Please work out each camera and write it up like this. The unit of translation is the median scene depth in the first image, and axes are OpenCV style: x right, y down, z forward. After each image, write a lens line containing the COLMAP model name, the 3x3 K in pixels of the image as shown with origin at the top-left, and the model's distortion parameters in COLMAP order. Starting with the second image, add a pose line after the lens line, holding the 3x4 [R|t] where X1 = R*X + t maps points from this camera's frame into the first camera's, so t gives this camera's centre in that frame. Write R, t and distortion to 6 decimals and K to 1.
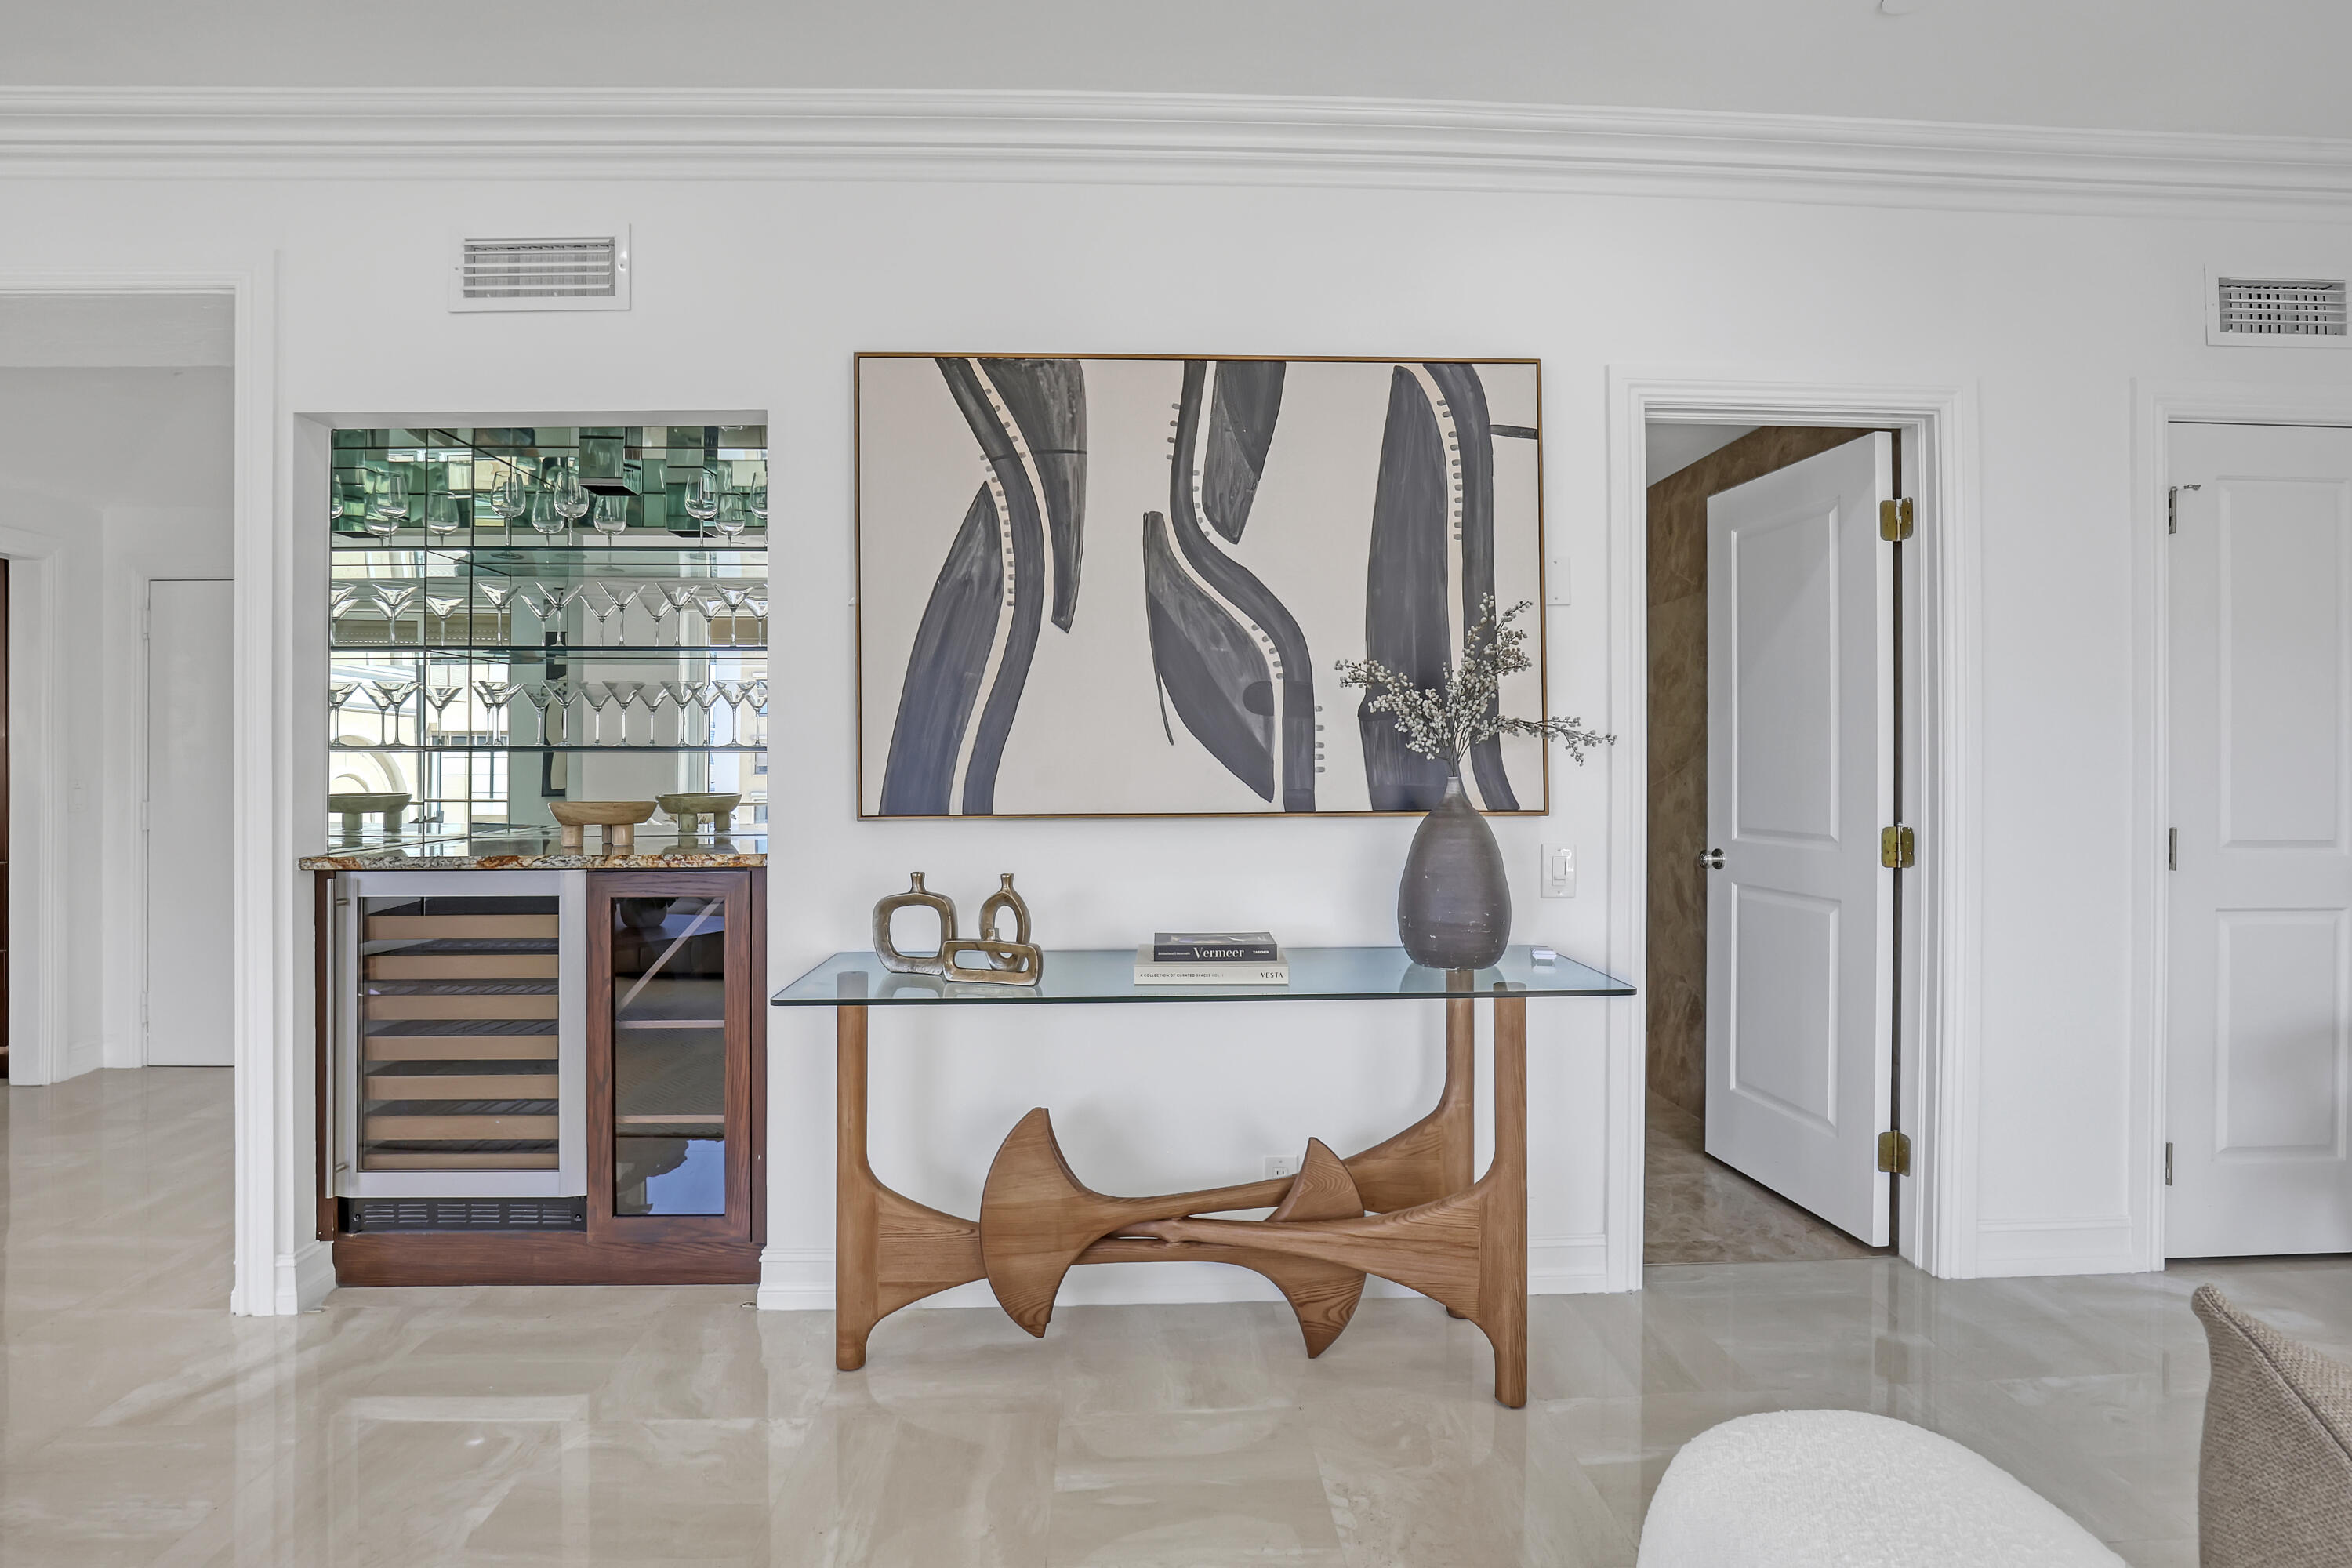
lens RADIAL K [[1092.7, 0, 1171.8], [0, 1092.7, 765.3], [0, 0, 1]] dist [-0.025425, -0.000372]
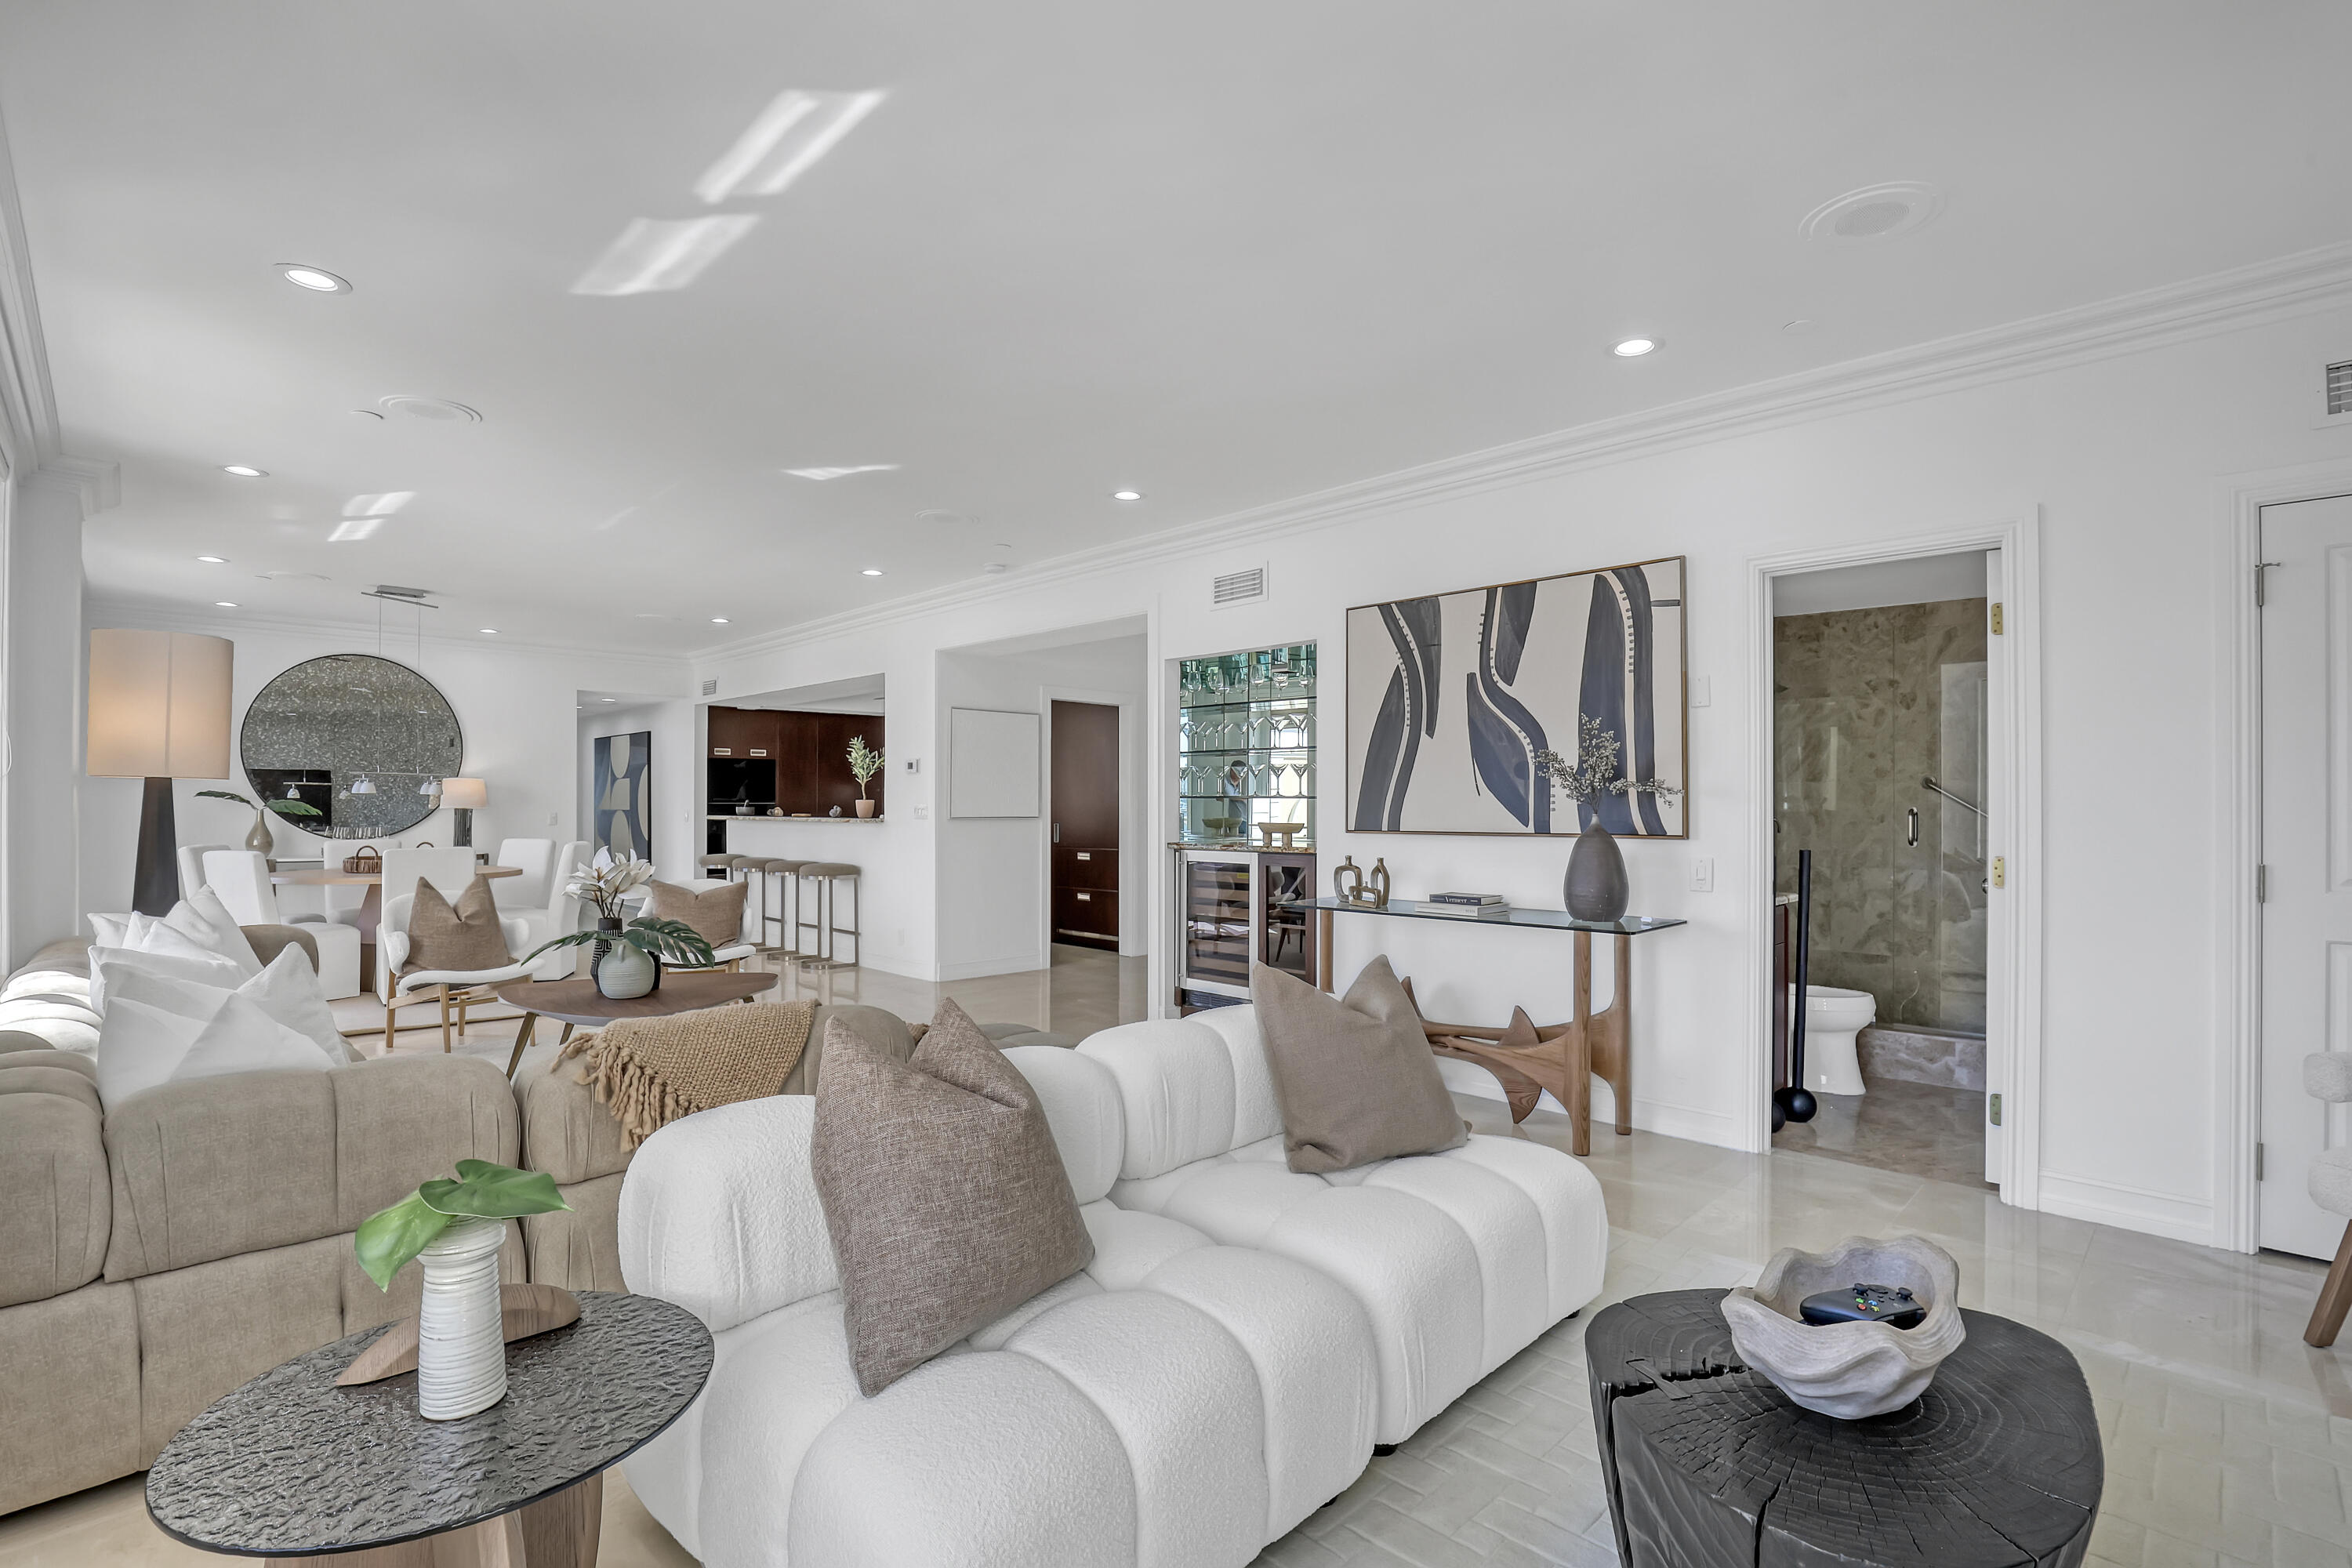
lens RADIAL K [[1092.7, 0, 1177.8], [0, 1092.7, 792.4], [0, 0, 1]] dist [-0.025425, -0.000372]
pose [[0.667069, -0.004811, -0.744980, 1.049187], [0.000794, 0.999983, -0.005747, -0.014328], [0.744995, 0.003242, 0.667062, -0.637625]]
